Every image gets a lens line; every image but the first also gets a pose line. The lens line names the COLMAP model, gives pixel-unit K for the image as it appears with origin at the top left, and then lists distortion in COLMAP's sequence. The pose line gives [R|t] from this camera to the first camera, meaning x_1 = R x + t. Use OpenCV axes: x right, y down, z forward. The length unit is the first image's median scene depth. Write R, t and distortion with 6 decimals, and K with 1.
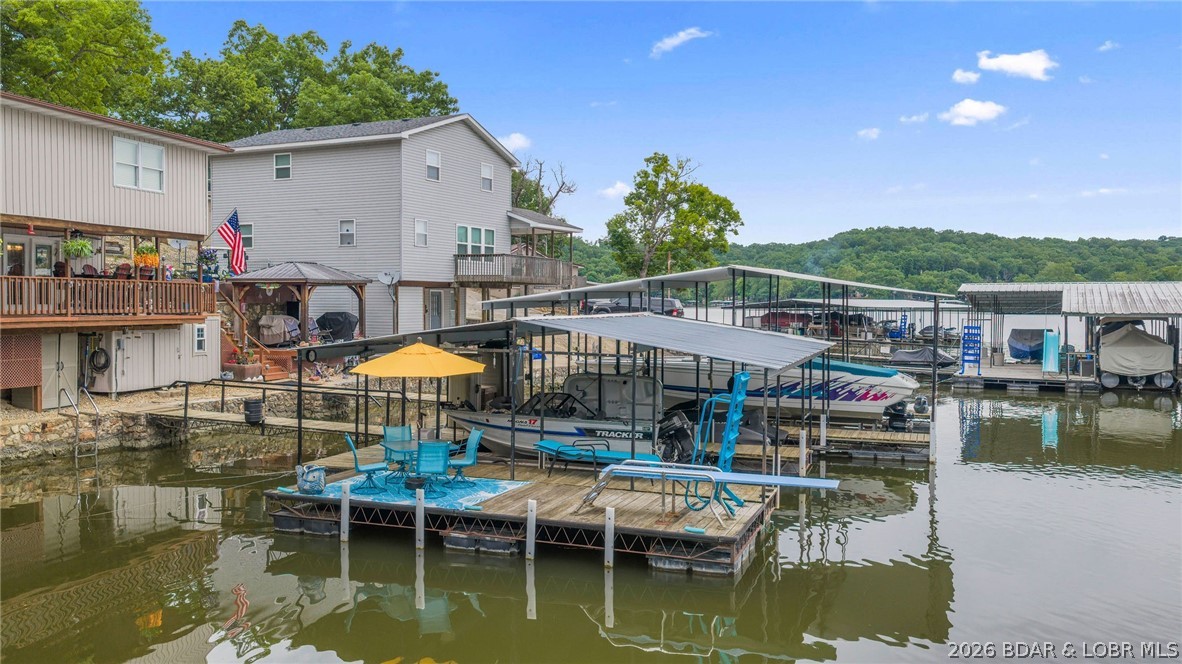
lens RADIAL K [[983.4, 0, 591.0], [0, 983.4, 332.0], [0, 0, 1]] dist [0.038645, -0.071136]
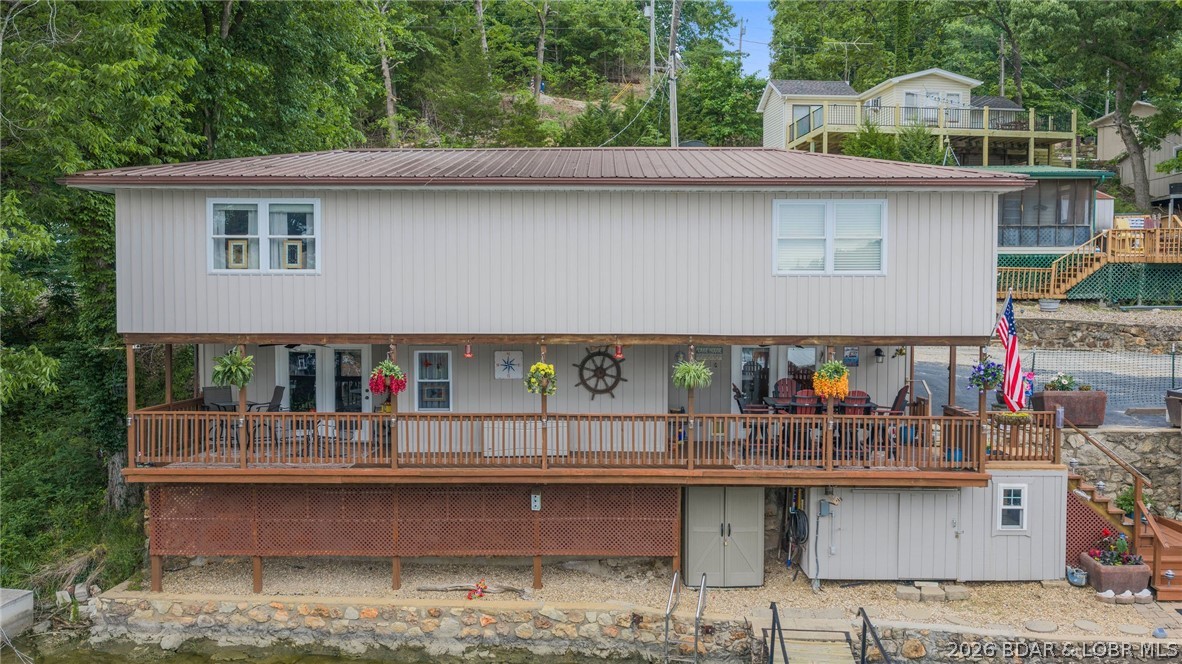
lens RADIAL K [[983.4, 0, 591.0], [0, 983.4, 332.0], [0, 0, 1]] dist [0.038645, -0.071136]
pose [[0.260561, 0.032111, -0.964923, 0.116330], [-0.031367, 0.999201, 0.024781, -0.118363], [0.964948, 0.023810, 0.261360, 0.688915]]
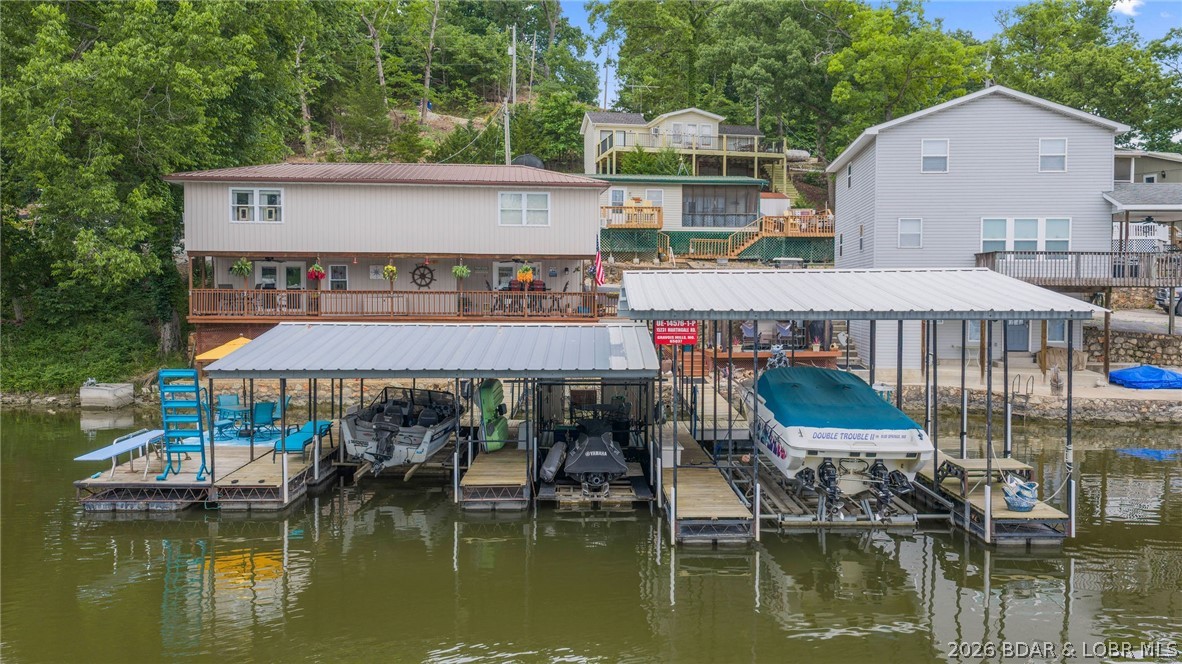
lens RADIAL K [[983.4, 0, 591.0], [0, 983.4, 332.0], [0, 0, 1]] dist [0.038645, -0.071136]
pose [[0.345804, 0.028758, -0.937866, 0.857210], [-0.032078, 0.999308, 0.018814, -0.026838], [0.937758, 0.023579, 0.346487, 0.616807]]
